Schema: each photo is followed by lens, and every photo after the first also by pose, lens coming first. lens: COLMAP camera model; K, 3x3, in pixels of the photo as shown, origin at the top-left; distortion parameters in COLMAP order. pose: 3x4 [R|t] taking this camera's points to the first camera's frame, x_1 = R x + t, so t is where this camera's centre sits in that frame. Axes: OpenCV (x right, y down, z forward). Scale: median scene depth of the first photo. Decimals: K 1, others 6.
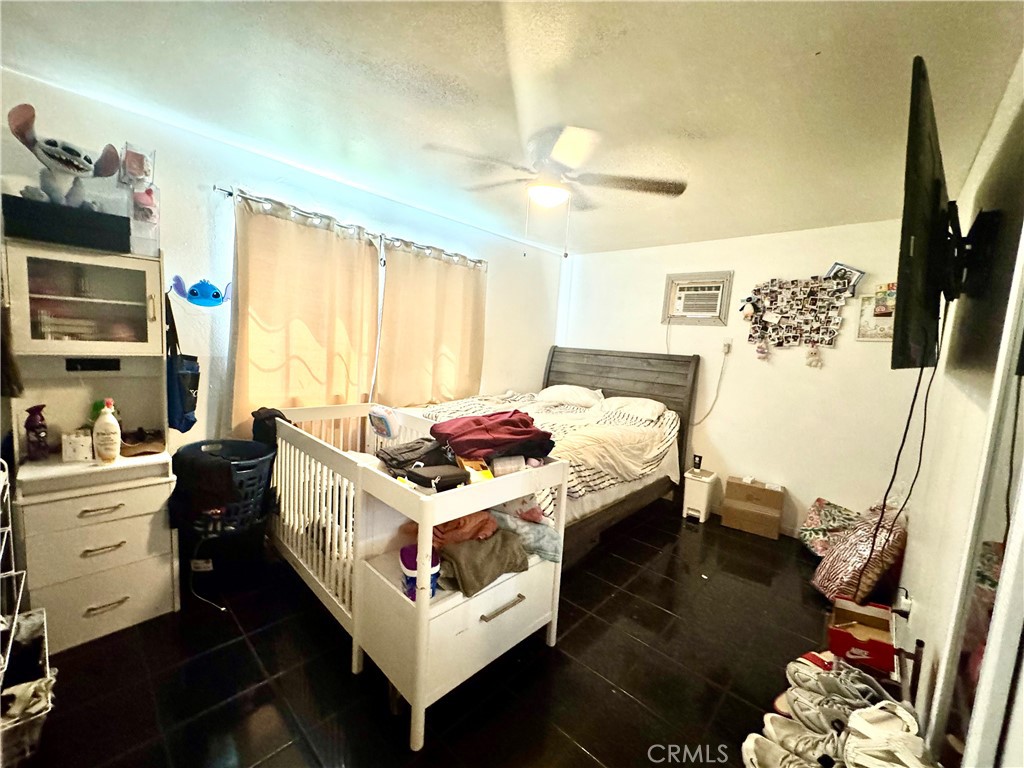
lens RADIAL K [[412.5, 0, 510.3], [0, 412.5, 379.7], [0, 0, 1]] dist [-0.000896, -0.000086]
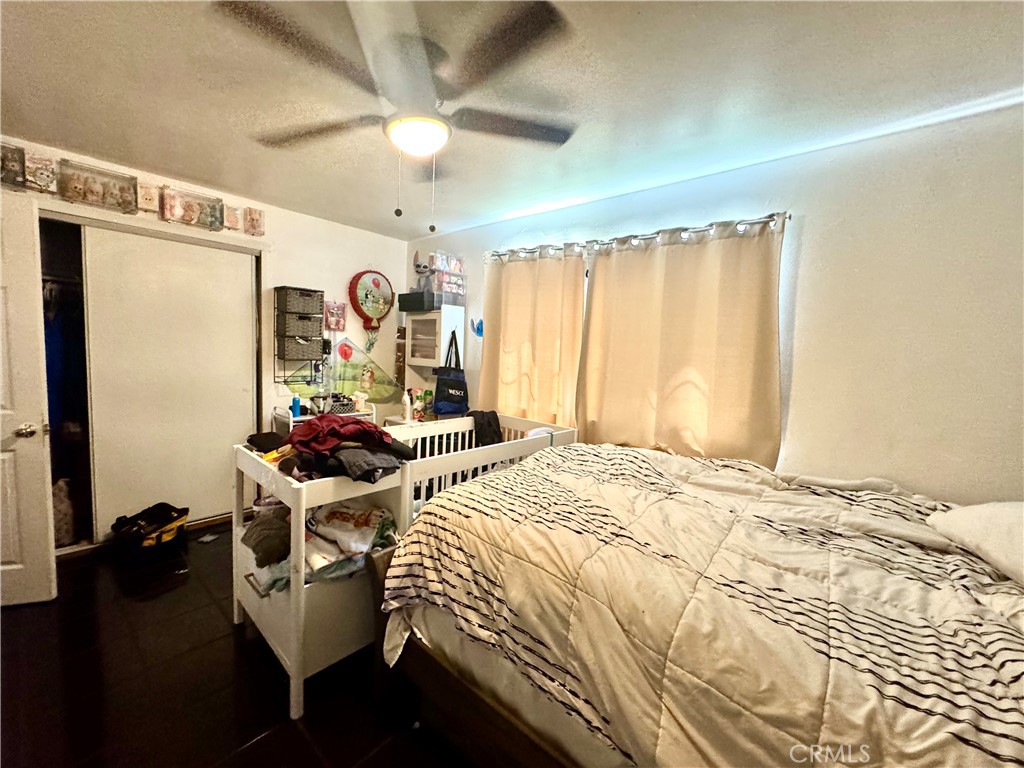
lens RADIAL K [[412.5, 0, 510.3], [0, 412.5, 379.7], [0, 0, 1]] dist [-0.000896, -0.000086]
pose [[0.039548, 0.018194, -0.999052, 0.647108], [-0.127833, 0.991710, 0.013000, -0.050296], [0.991007, 0.127198, 0.041546, 0.923890]]
